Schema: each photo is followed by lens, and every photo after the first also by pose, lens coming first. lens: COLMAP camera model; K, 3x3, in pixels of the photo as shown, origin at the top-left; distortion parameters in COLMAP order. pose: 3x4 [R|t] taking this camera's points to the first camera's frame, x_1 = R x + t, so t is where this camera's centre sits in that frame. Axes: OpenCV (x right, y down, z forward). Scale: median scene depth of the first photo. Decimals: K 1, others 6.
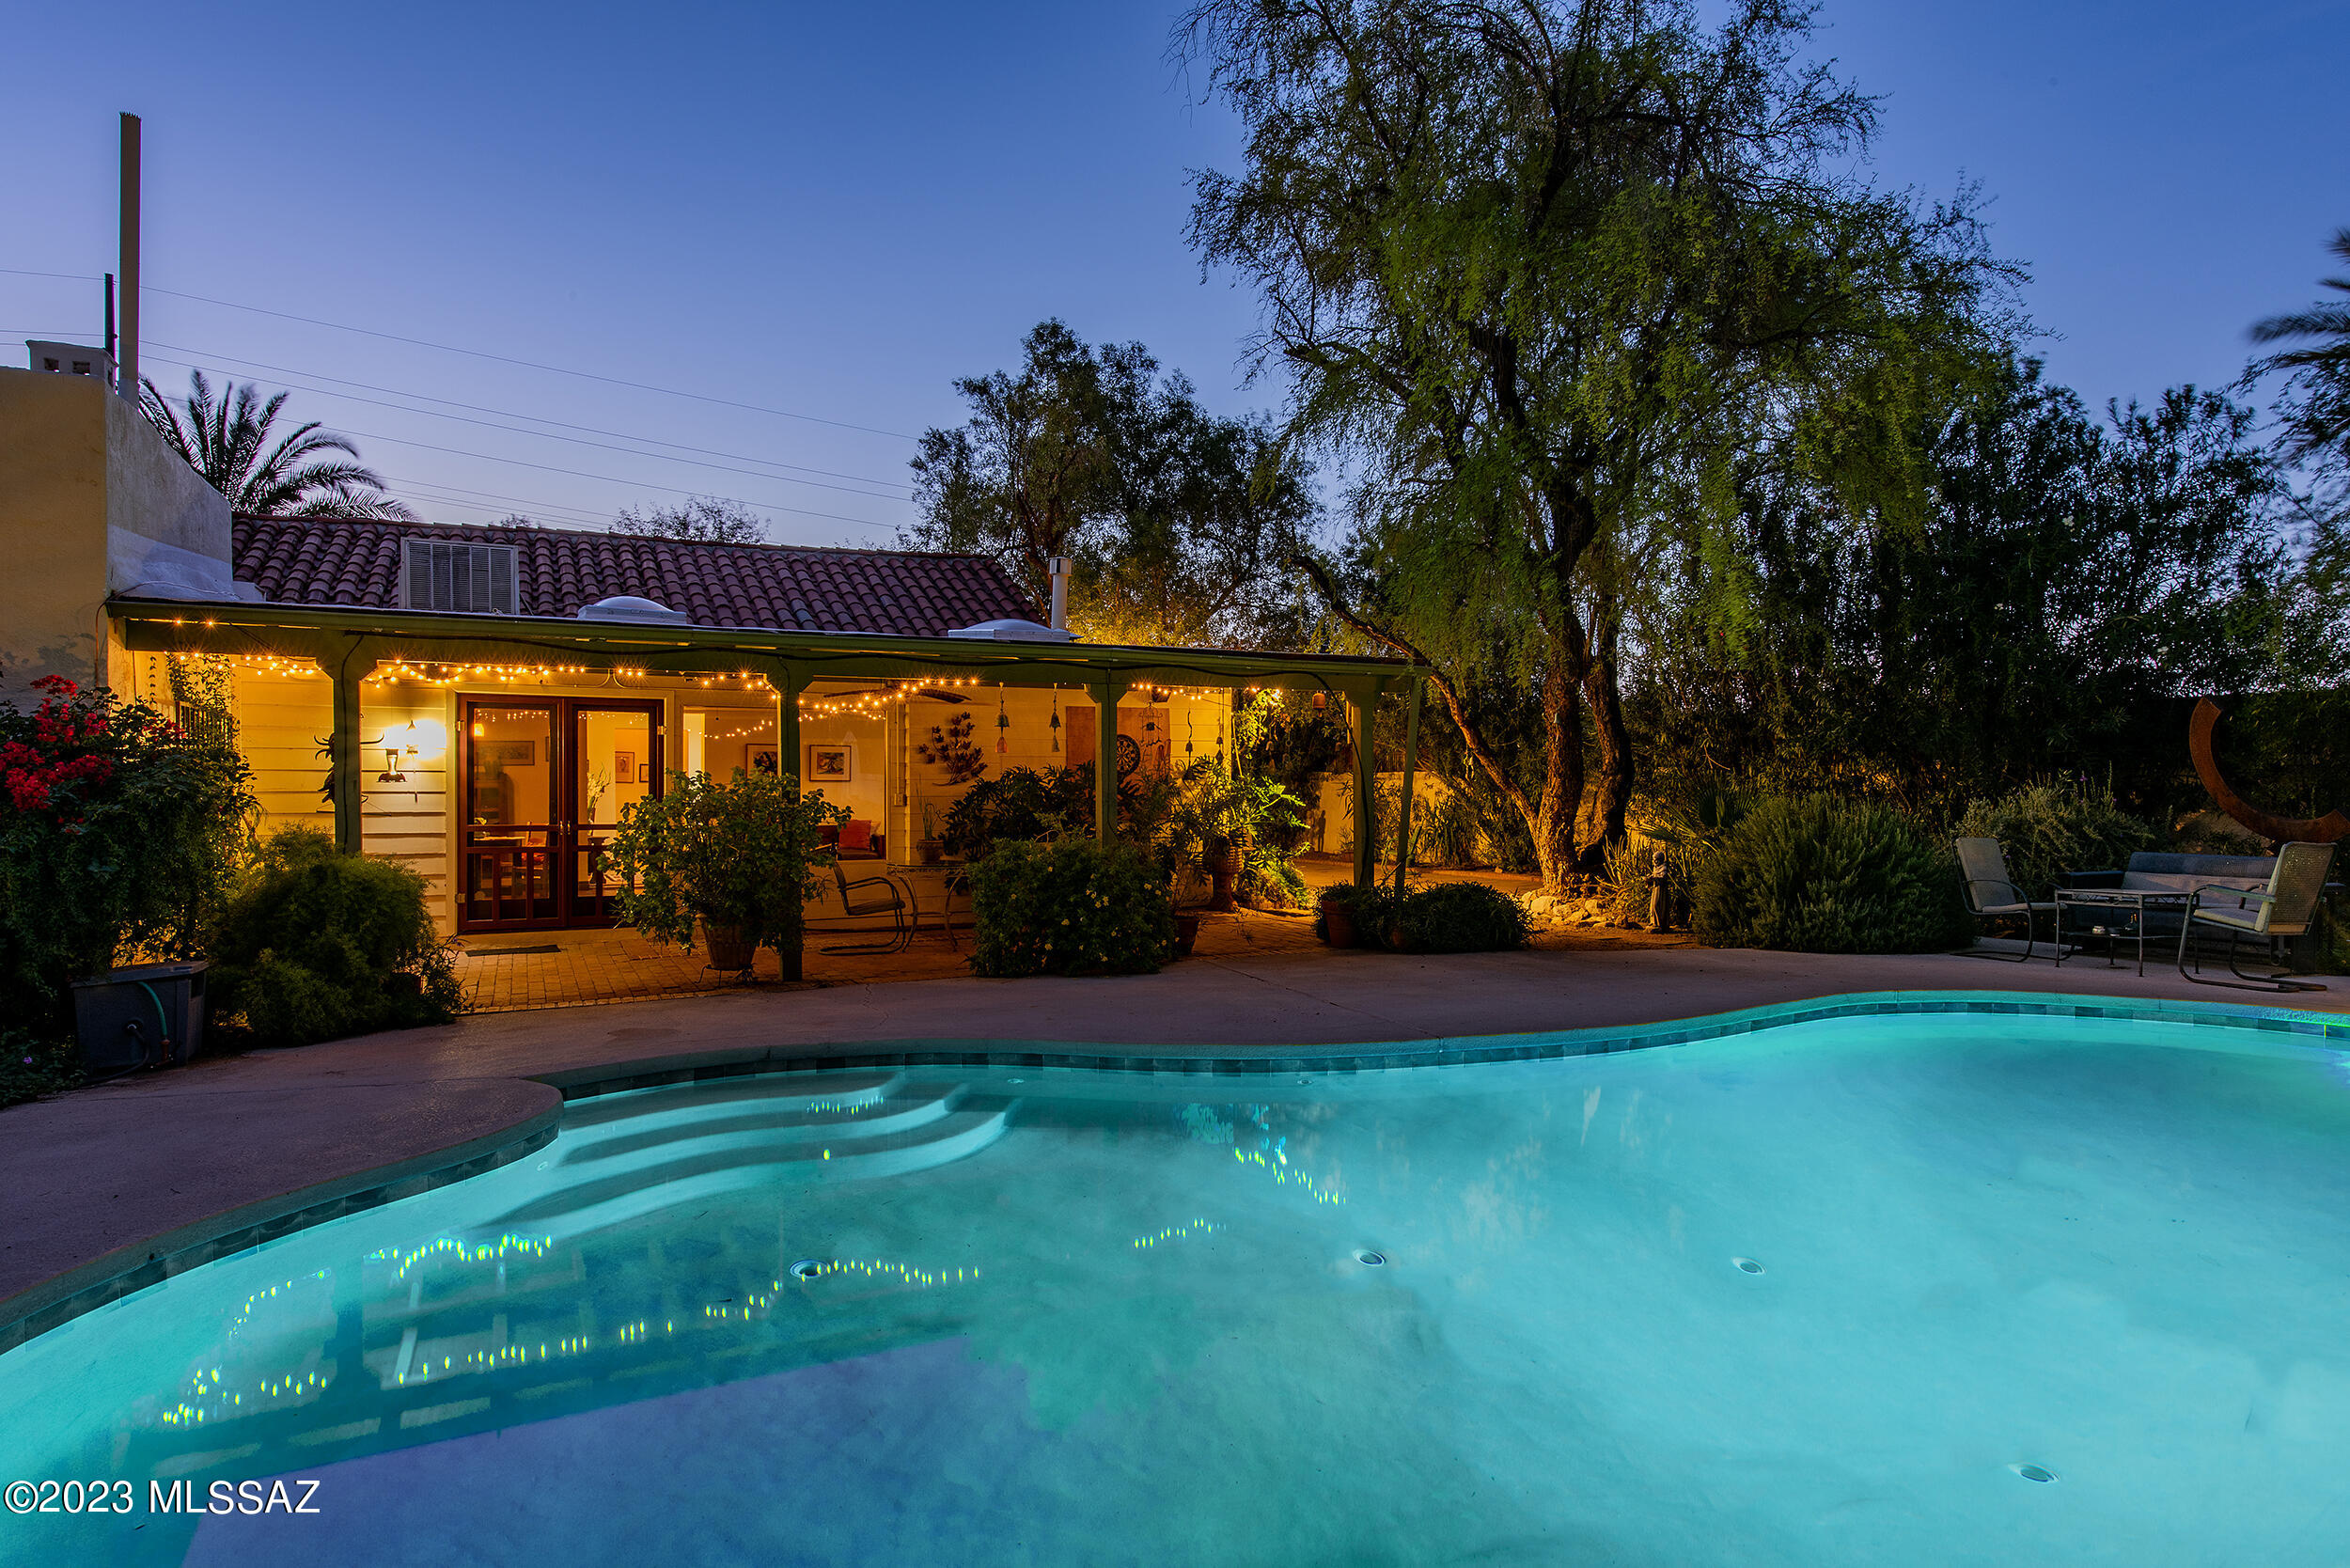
lens RADIAL K [[1348.5, 0, 1180.3], [0, 1348.5, 785.3], [0, 0, 1]] dist [-0.002607, -0.000156]
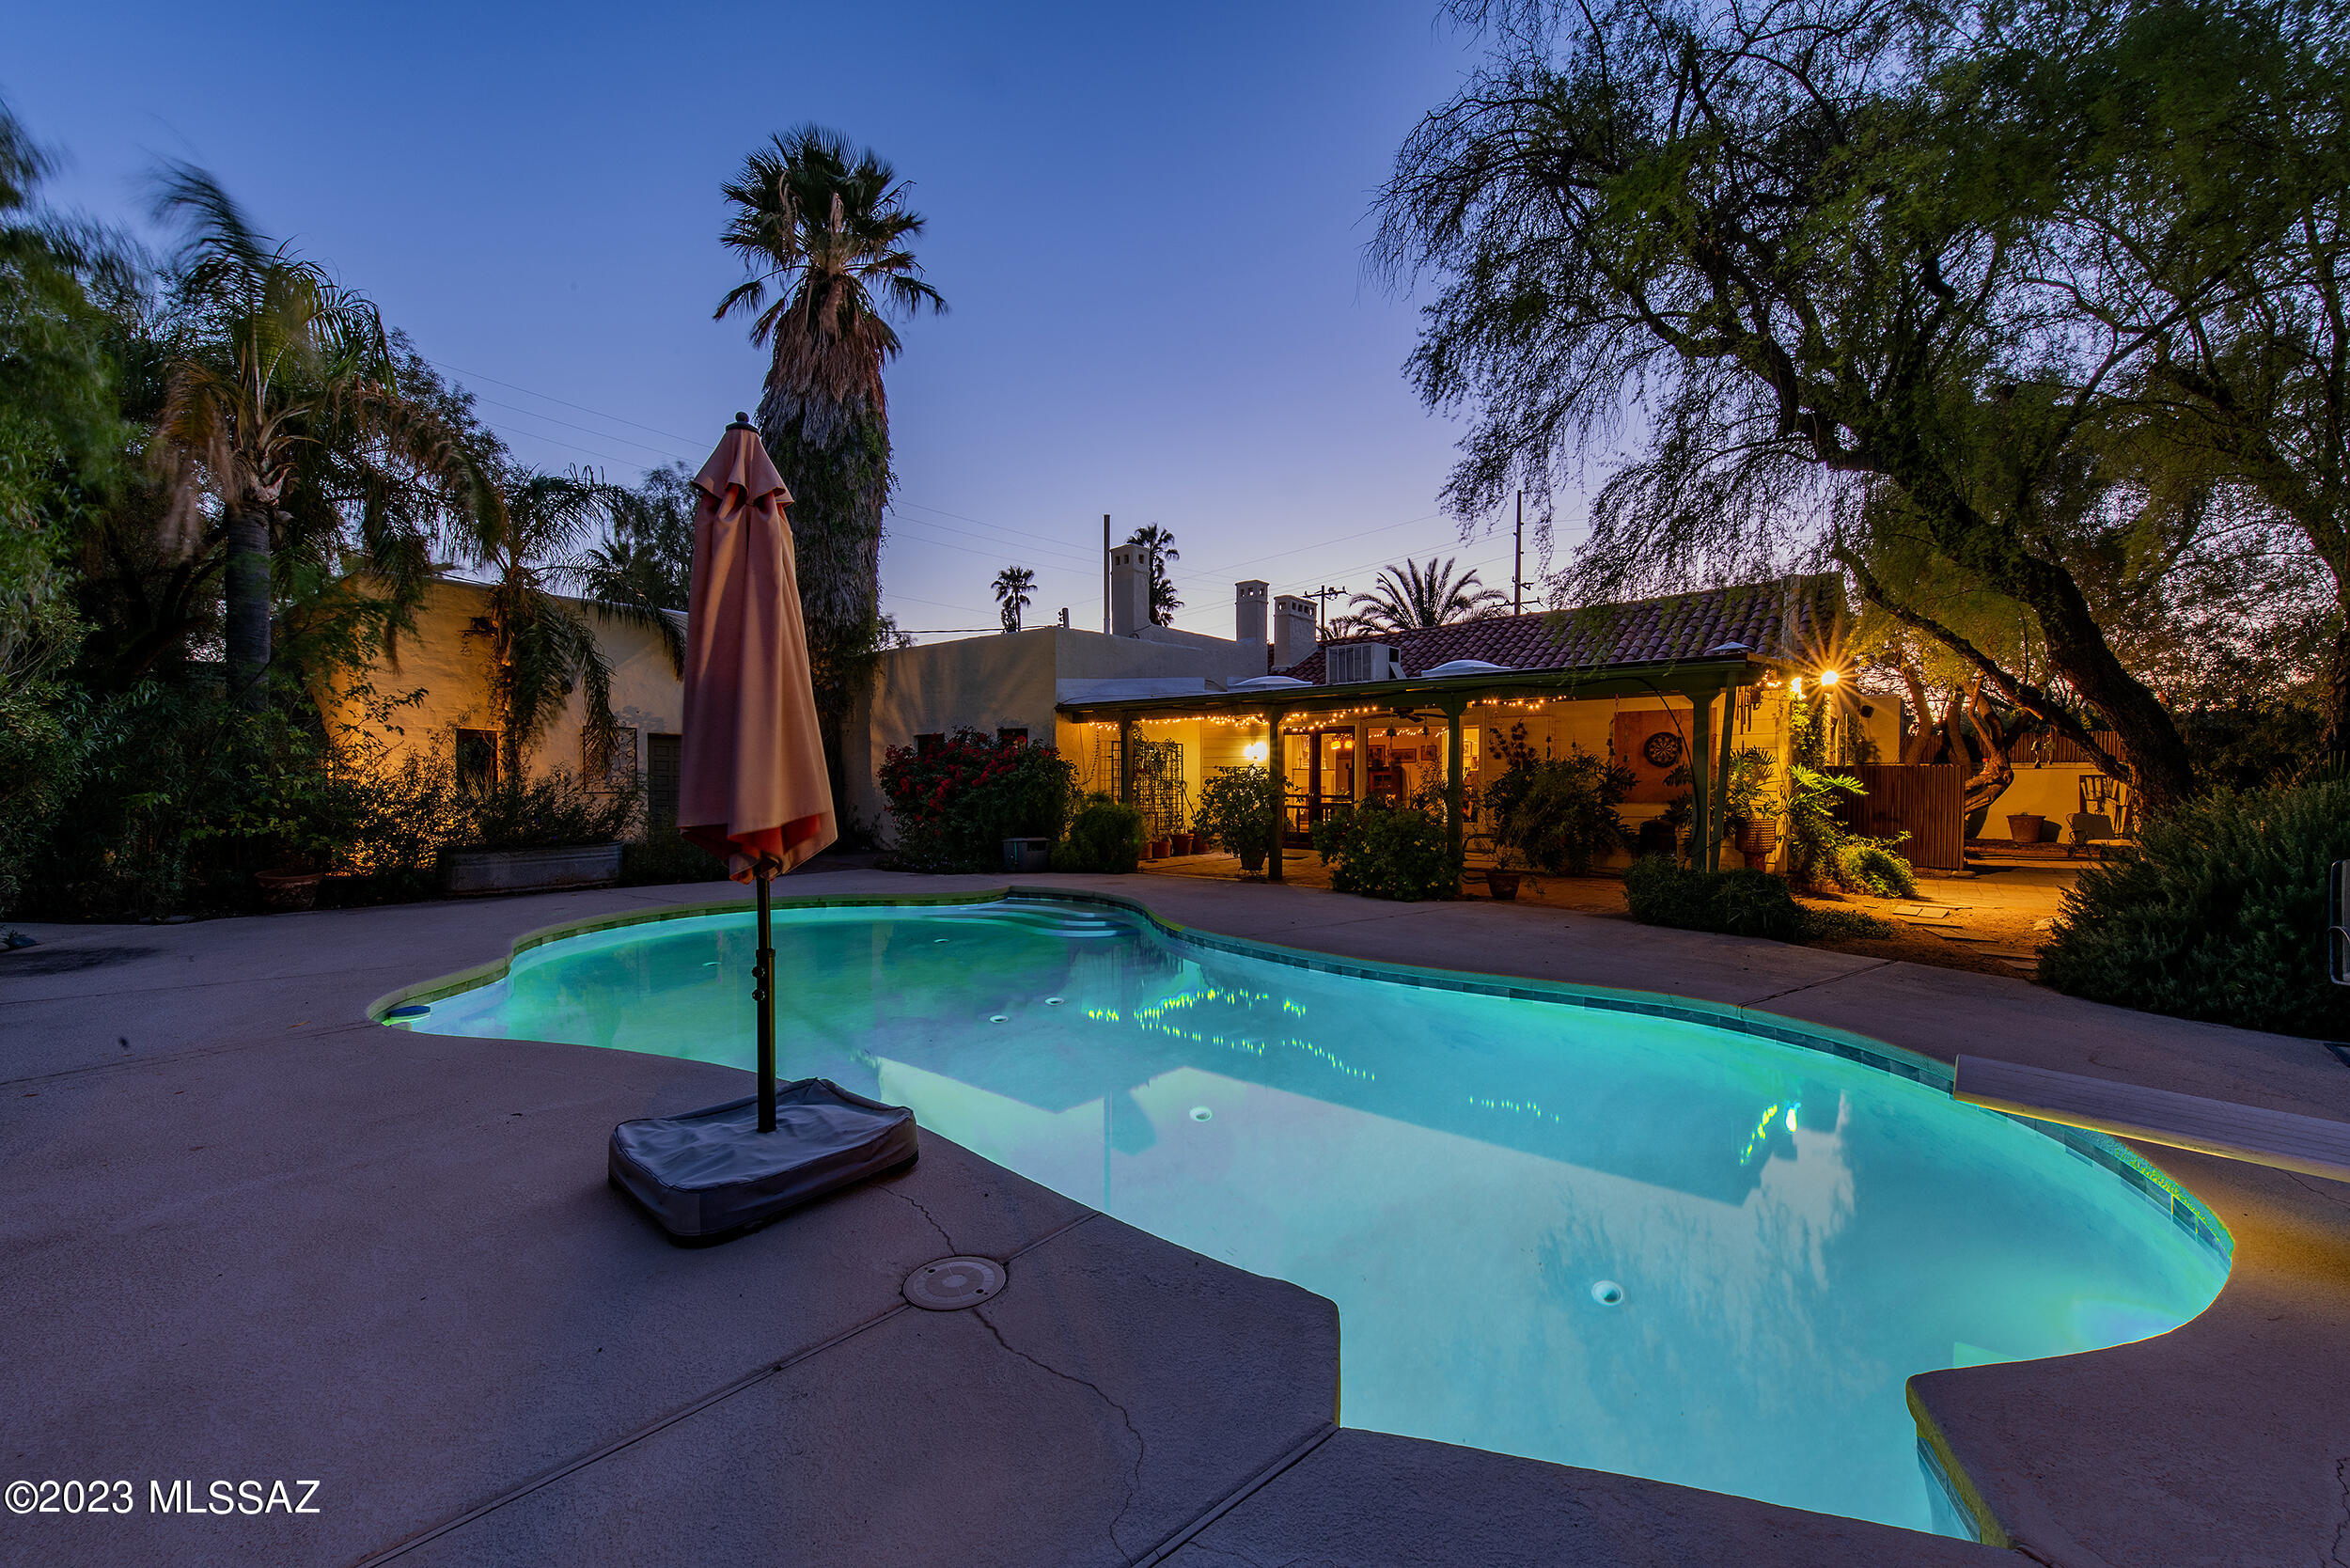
lens RADIAL K [[920.5, 0, 1193.5], [0, 920.5, 801.0], [0, 0, 1]] dist [0.009509, 0.000272]
pose [[0.423993, 0.029123, -0.905197, 0.920354], [0.002965, 0.999433, 0.033544, -0.006962], [0.905660, -0.016906, 0.423666, 0.401601]]
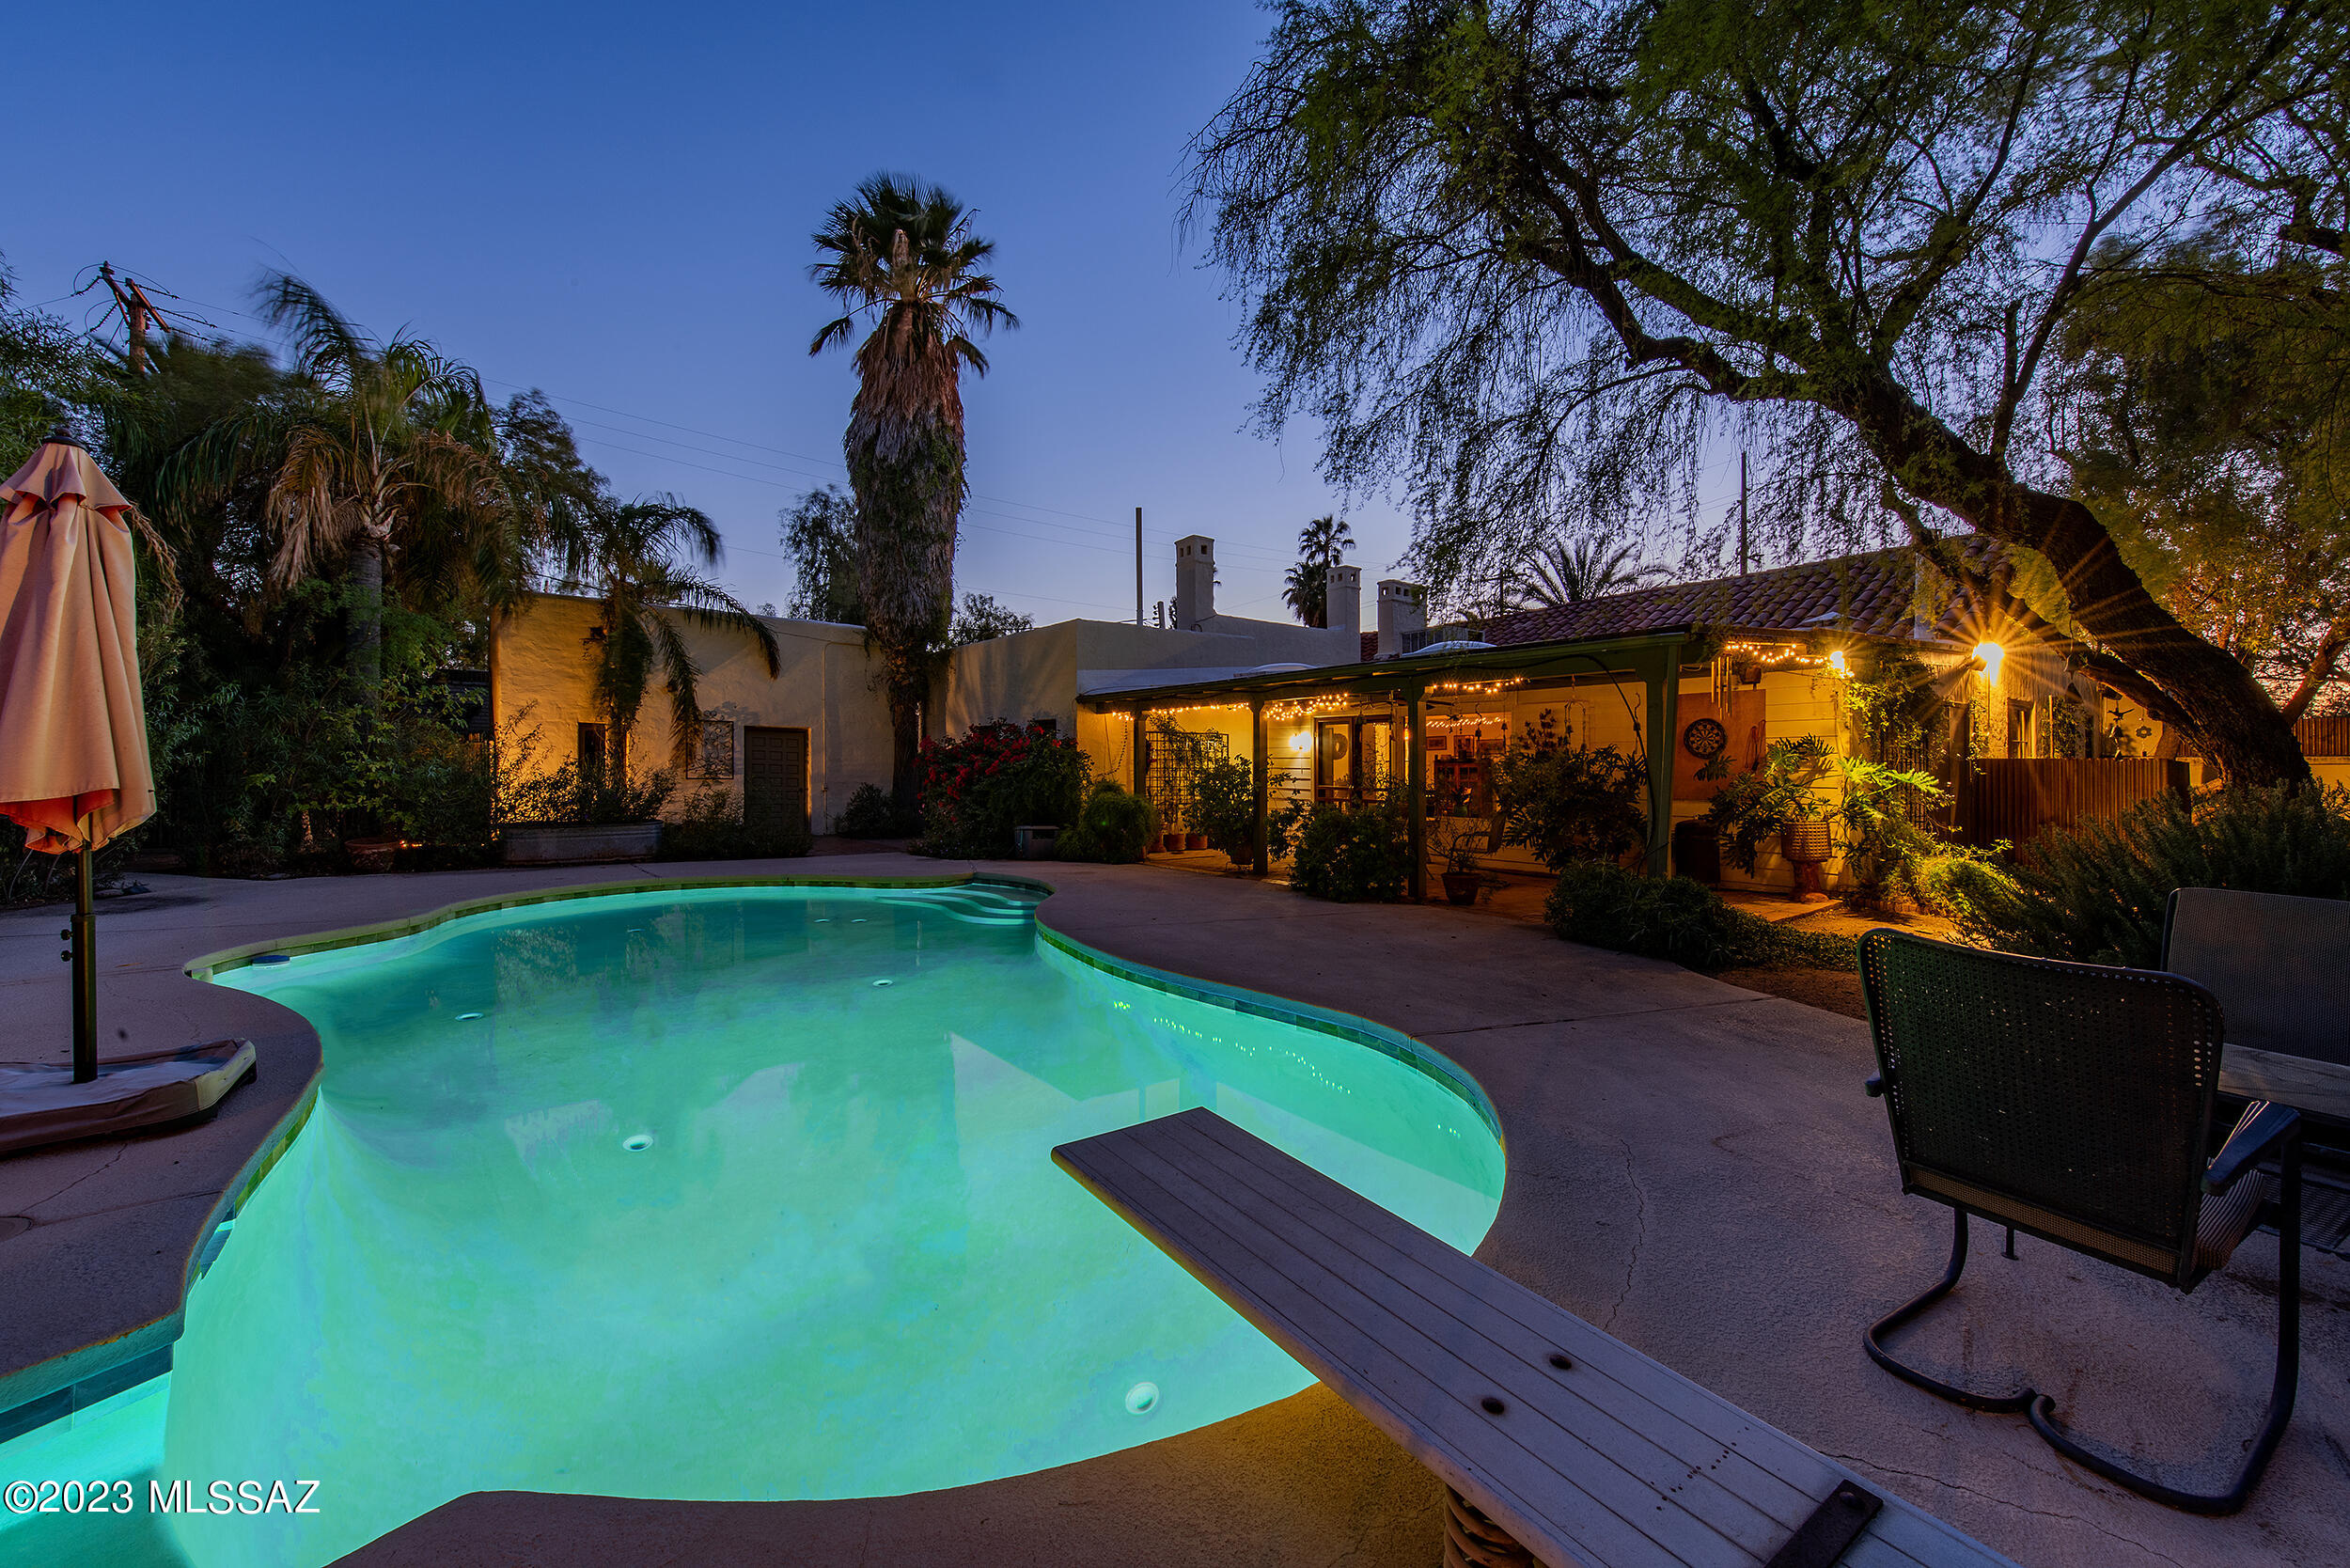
lens RADIAL K [[920.5, 0, 1209.9], [0, 920.5, 764.7], [0, 0, 1]] dist [0.009509, 0.000272]
pose [[0.204094, 0.002252, -0.978949, 1.007660], [-0.001819, 0.999997, 0.001921, -0.002895], [0.978950, 0.001388, 0.204097, 0.769906]]
